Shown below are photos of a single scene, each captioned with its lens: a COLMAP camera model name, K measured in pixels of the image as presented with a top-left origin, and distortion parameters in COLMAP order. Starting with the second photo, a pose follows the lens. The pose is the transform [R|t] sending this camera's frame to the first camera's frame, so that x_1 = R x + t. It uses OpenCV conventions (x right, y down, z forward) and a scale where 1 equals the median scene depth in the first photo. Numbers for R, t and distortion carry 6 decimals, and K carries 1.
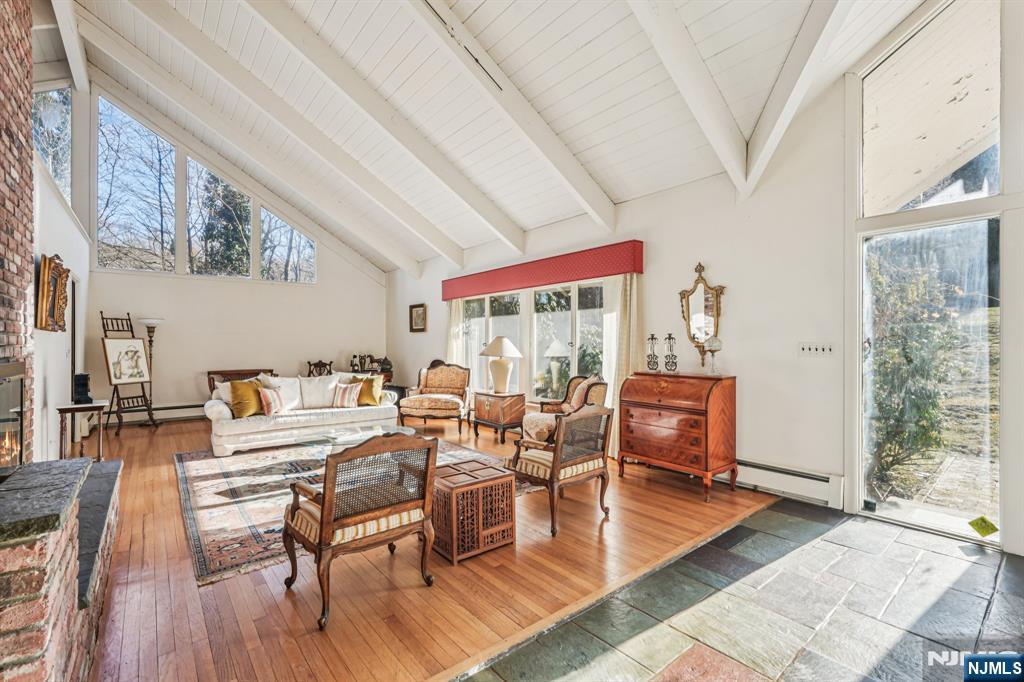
lens RADIAL K [[455.6, 0, 515.2], [0, 455.6, 347.0], [0, 0, 1]] dist [-0.016982, 0.006520]
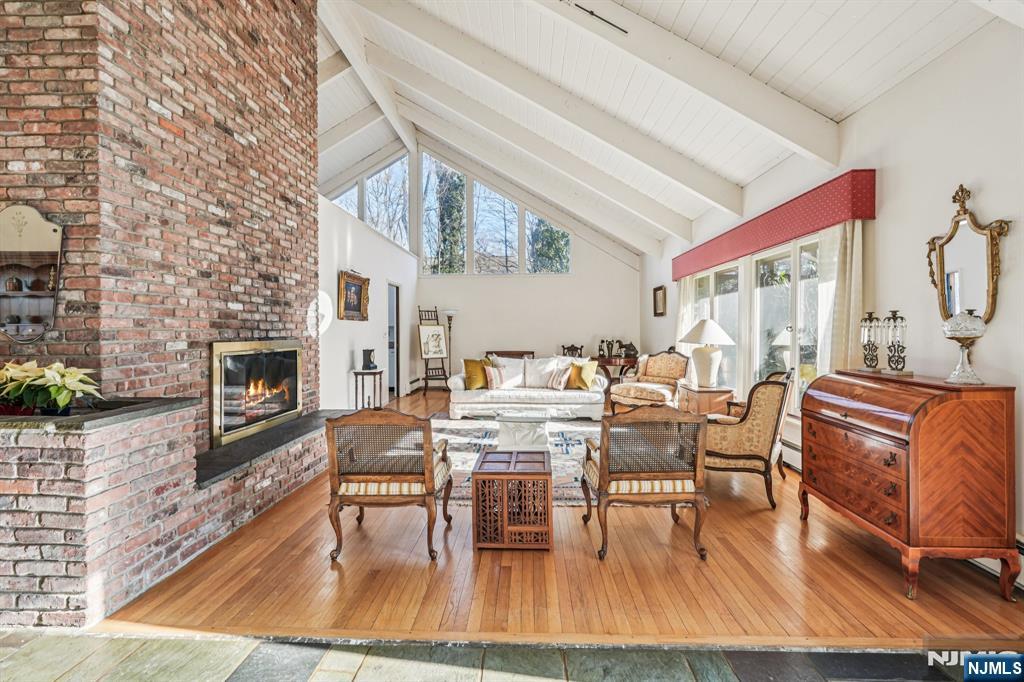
lens RADIAL K [[455.6, 0, 506.7], [0, 455.6, 337.1], [0, 0, 1]] dist [-0.016982, 0.006520]
pose [[0.748332, 0.009299, -0.663259, 0.317439], [-0.003306, 0.999942, 0.010290, 0.002061], [0.663316, -0.005507, 0.748319, 0.171195]]
